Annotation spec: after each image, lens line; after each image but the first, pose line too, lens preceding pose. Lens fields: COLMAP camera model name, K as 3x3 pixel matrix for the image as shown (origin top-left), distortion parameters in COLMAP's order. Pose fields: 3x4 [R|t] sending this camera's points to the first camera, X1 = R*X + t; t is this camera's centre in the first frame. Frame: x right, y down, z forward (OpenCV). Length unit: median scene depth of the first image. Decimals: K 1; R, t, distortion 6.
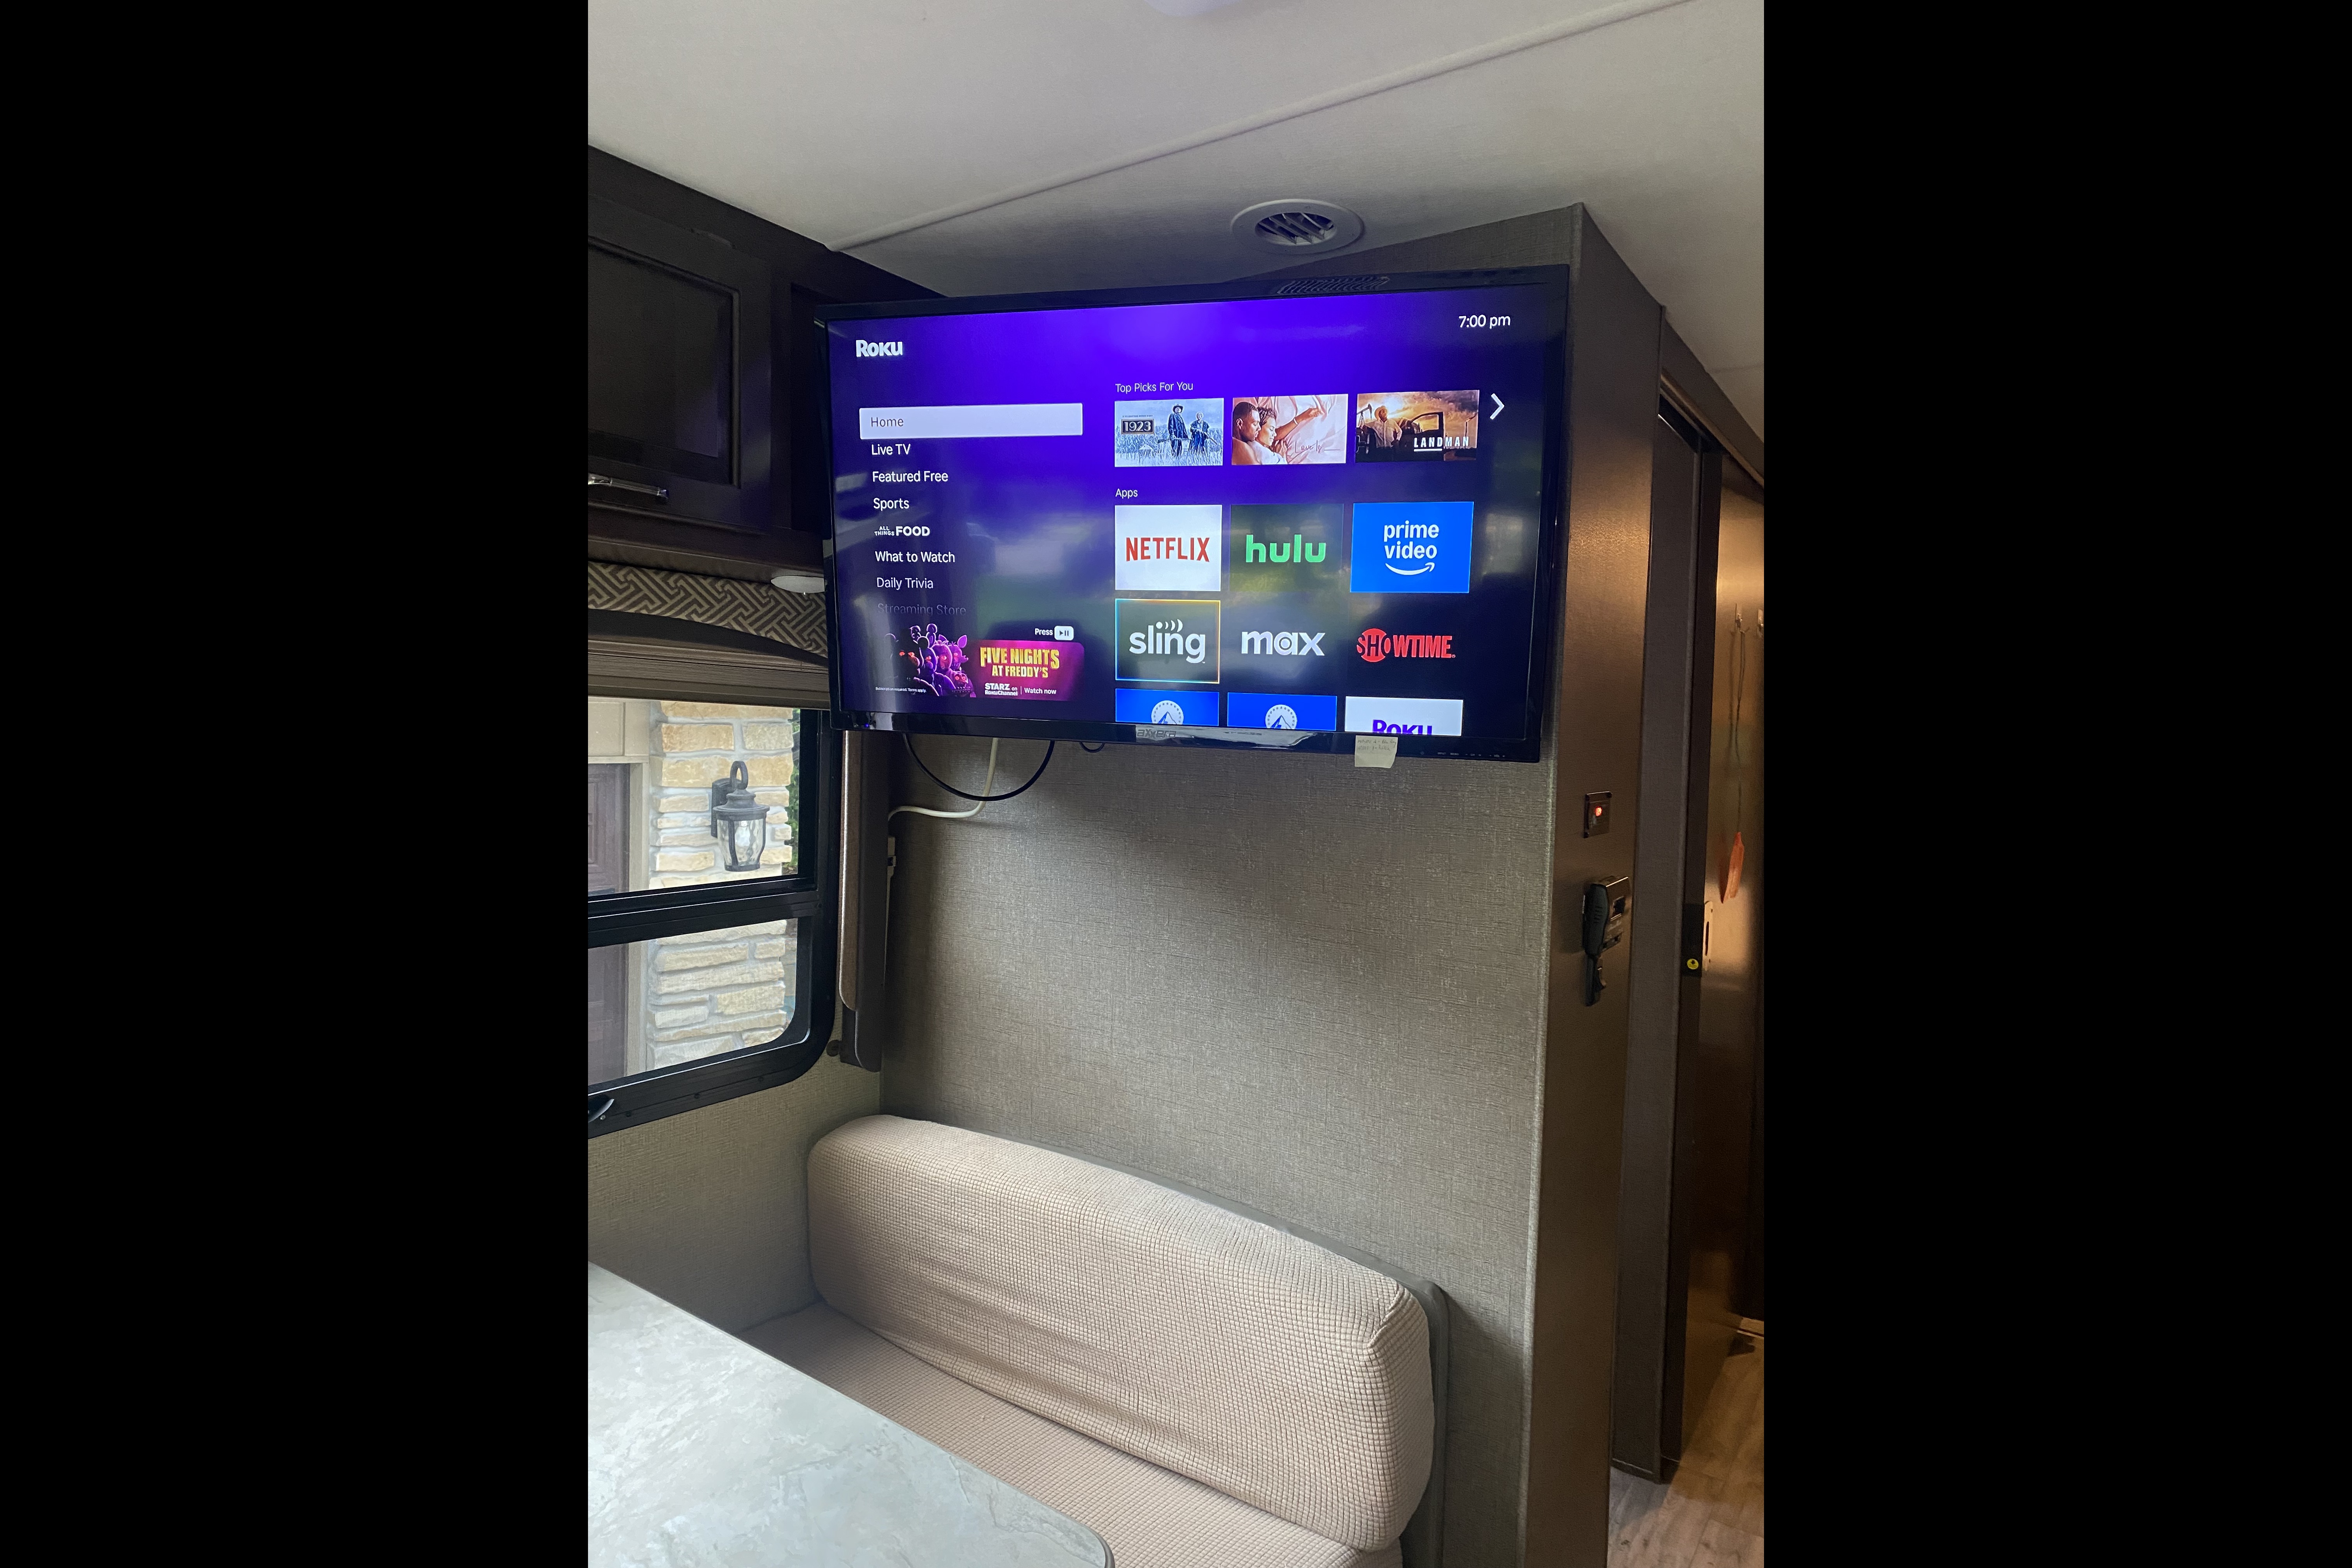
lens RADIAL K [[1215.2, 0, 1189.3], [0, 1215.2, 792.3], [0, 0, 1]] dist [0.017473, 0.001255]
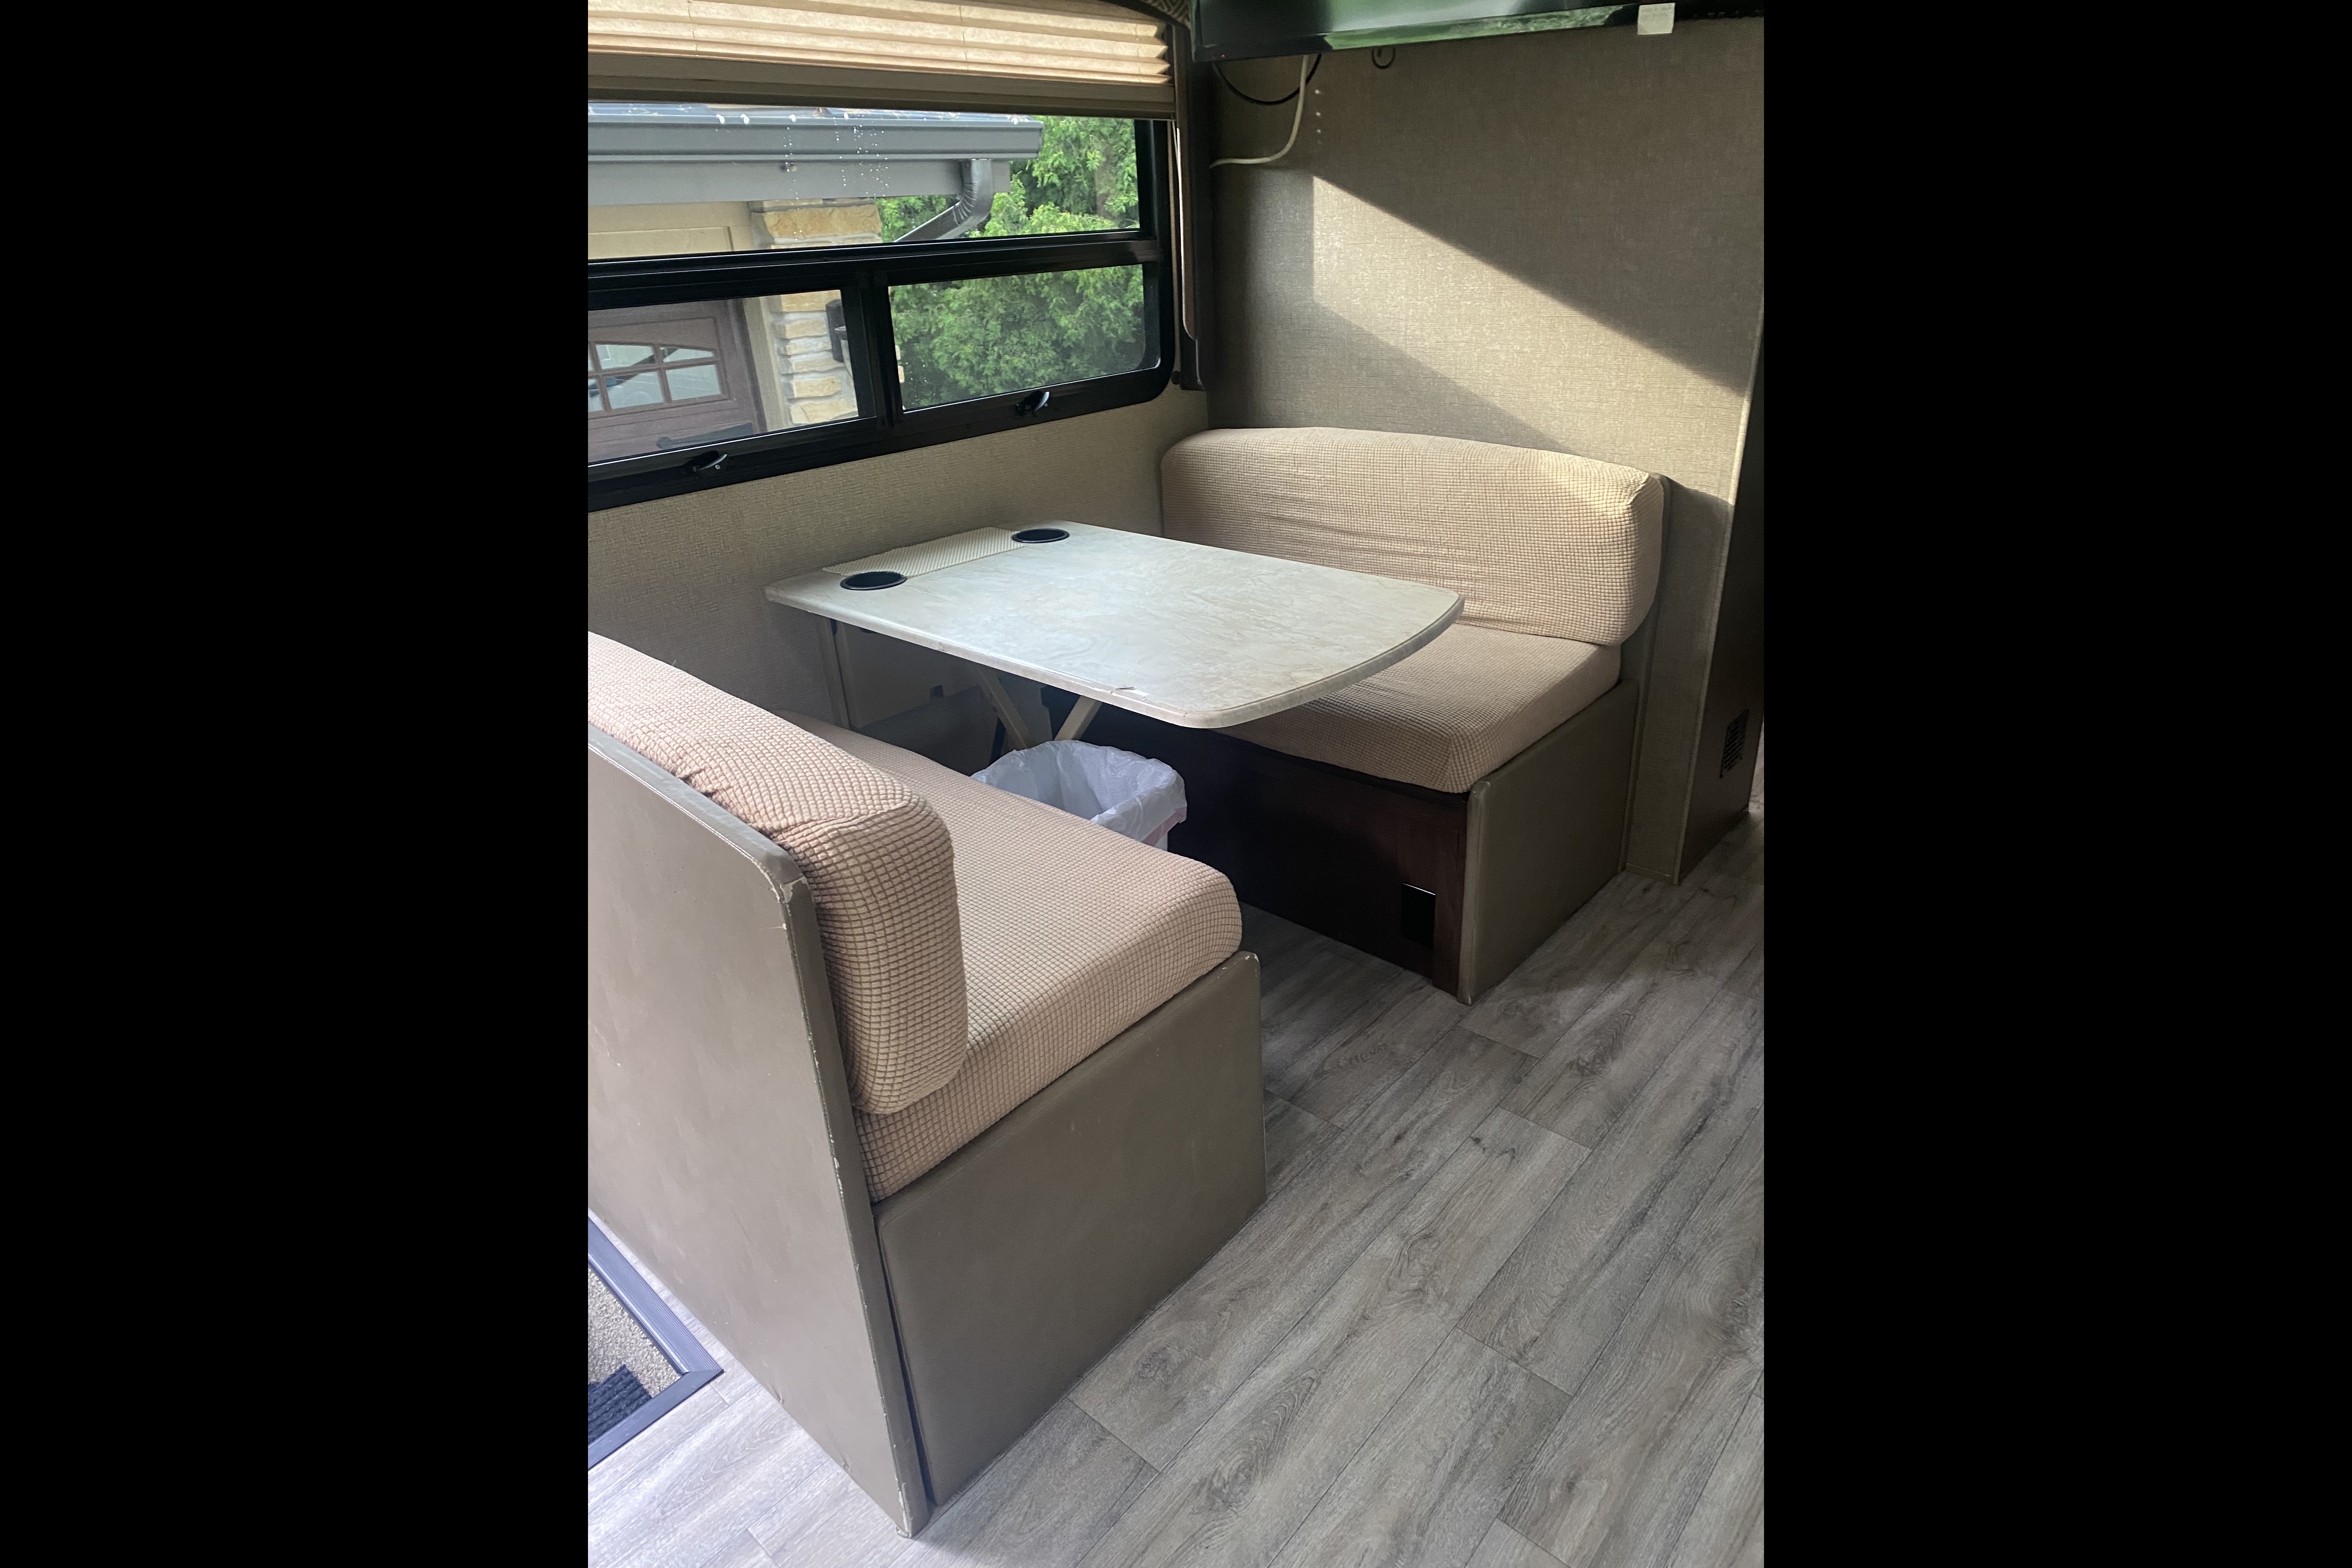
lens RADIAL K [[1215.2, 0, 1178.3], [0, 1215.2, 794.6], [0, 0, 1]] dist [0.017473, 0.001255]
pose [[0.991957, -0.034106, -0.121891, -0.149256], [0.078290, 0.922022, 0.379139, 0.130276], [0.099455, -0.385633, 0.917276, -0.366173]]
